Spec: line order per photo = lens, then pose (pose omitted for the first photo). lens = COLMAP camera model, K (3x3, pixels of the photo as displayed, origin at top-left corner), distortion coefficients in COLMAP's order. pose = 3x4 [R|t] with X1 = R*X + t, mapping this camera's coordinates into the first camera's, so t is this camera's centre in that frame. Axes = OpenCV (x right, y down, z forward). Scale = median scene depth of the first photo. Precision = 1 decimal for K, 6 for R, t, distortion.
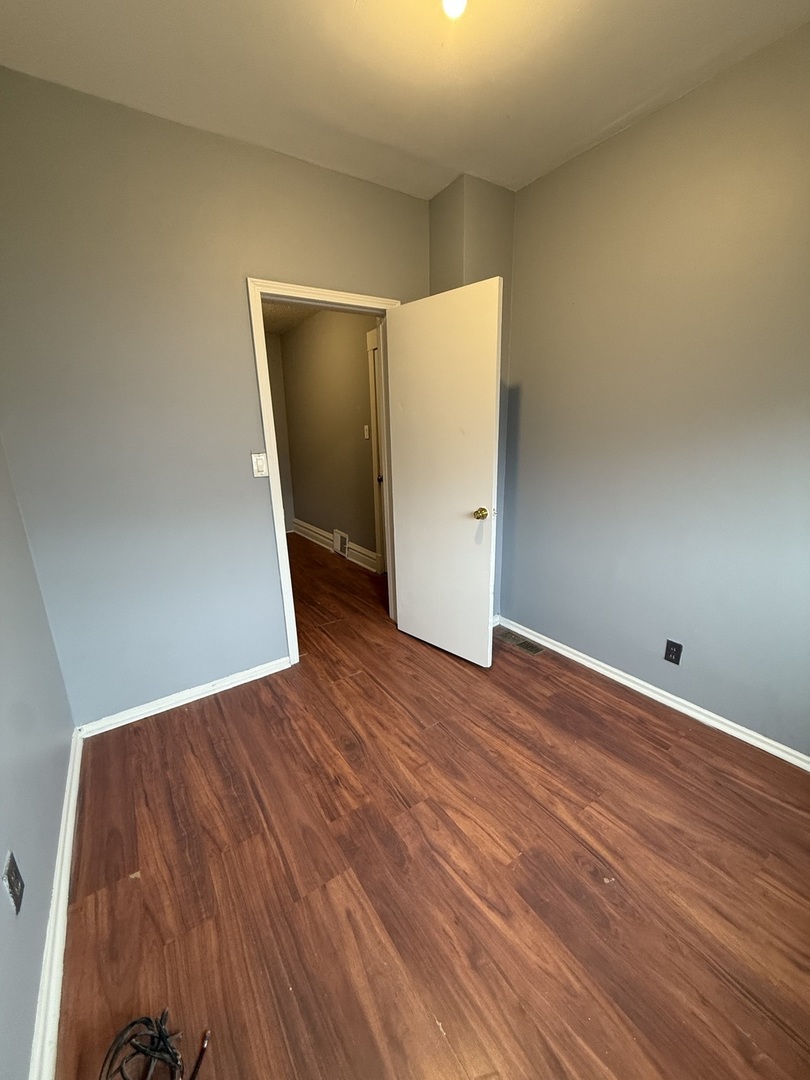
lens RADIAL K [[430.8, 0, 403.0], [0, 430.8, 537.4], [0, 0, 1]] dist [-0.001270, 0.000557]
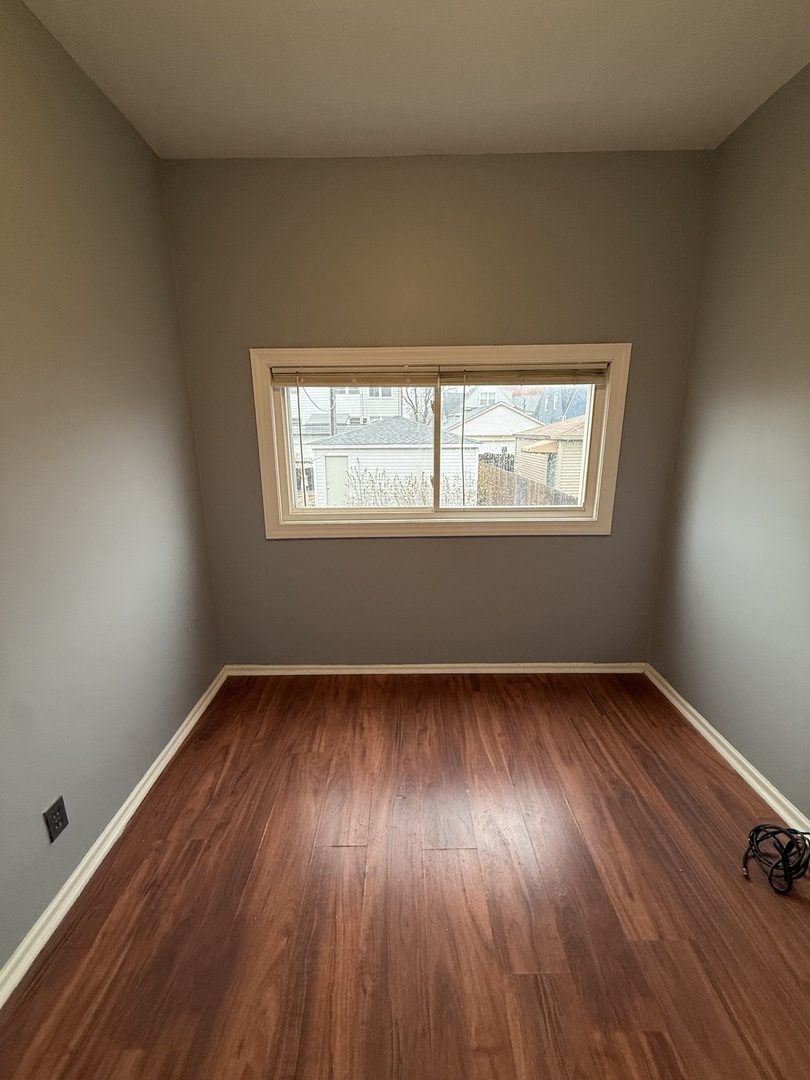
lens RADIAL K [[430.8, 0, 403.2], [0, 430.8, 540.9], [0, 0, 1]] dist [-0.001270, 0.000557]
pose [[-0.833180, -0.102130, 0.543490, -0.112612], [0.173070, 0.885271, 0.431674, -0.346776], [-0.525222, 0.453724, -0.719914, 1.277421]]
